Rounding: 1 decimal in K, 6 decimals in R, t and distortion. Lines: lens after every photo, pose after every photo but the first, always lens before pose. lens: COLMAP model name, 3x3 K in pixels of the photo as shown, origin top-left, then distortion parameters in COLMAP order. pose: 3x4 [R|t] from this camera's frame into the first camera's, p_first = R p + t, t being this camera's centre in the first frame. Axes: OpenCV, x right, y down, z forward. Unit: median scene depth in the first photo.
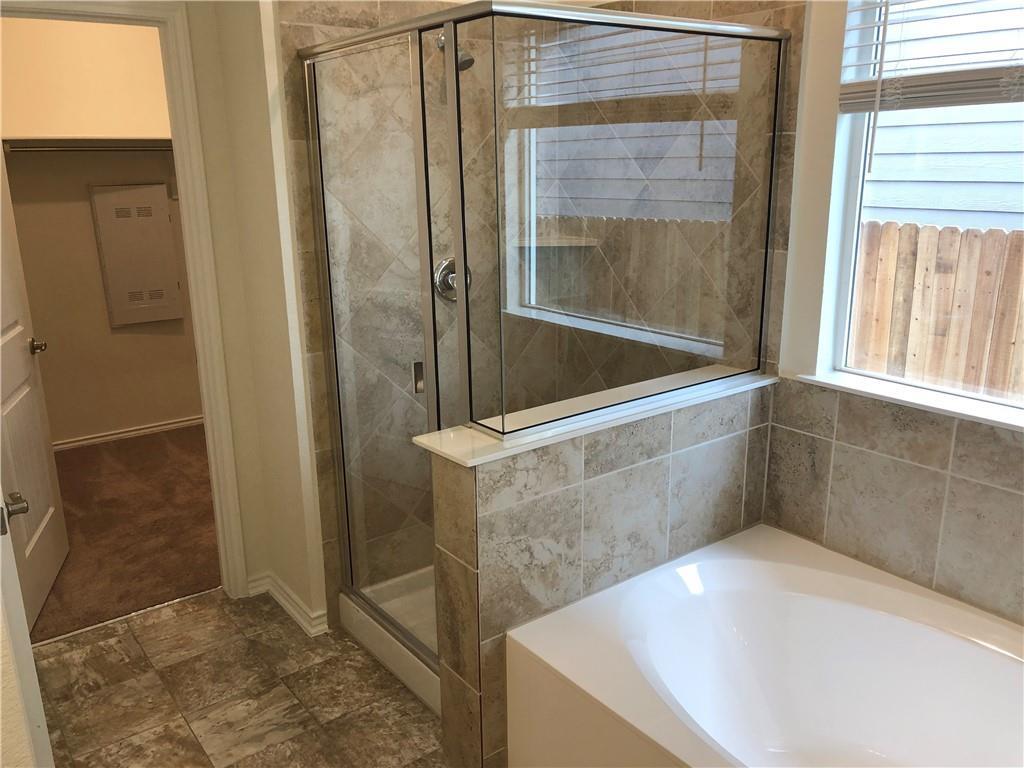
lens RADIAL K [[834.6, 0, 518.1], [0, 834.6, 380.1], [0, 0, 1]] dist [0.008465, -0.002825]
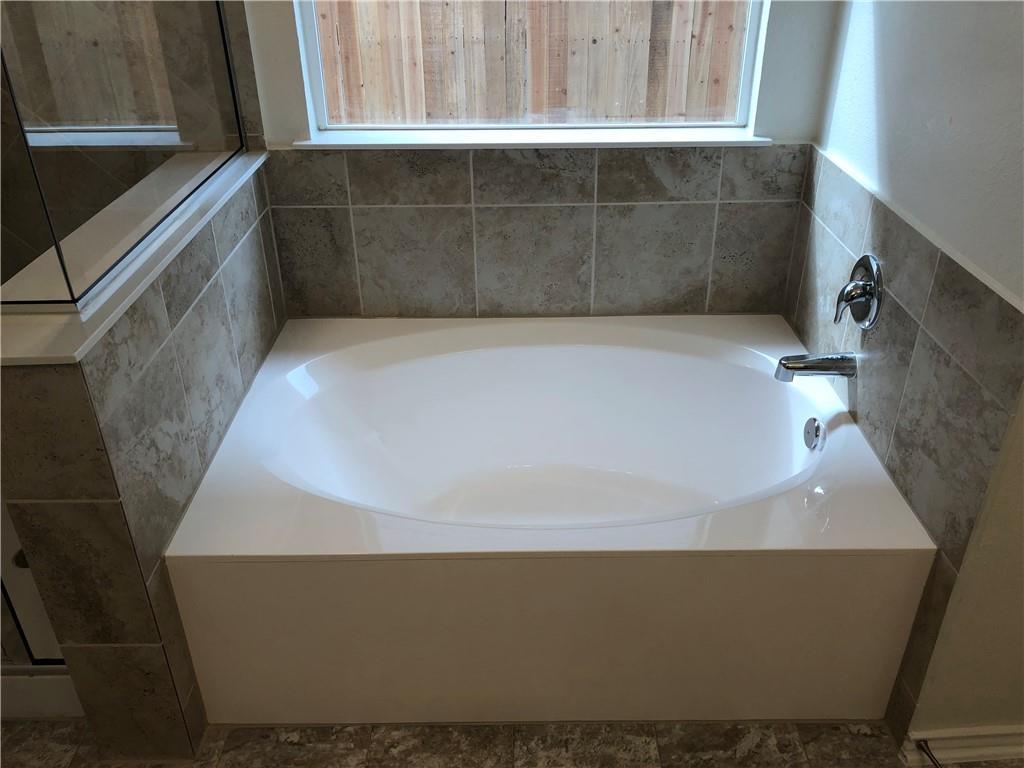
lens RADIAL K [[834.6, 0, 518.1], [0, 834.6, 380.1], [0, 0, 1]] dist [0.008465, -0.002825]
pose [[0.618777, -0.386492, 0.683914, -0.233662], [0.204810, 0.919861, 0.334526, -0.024142], [-0.758398, -0.066924, 0.648347, 0.248505]]
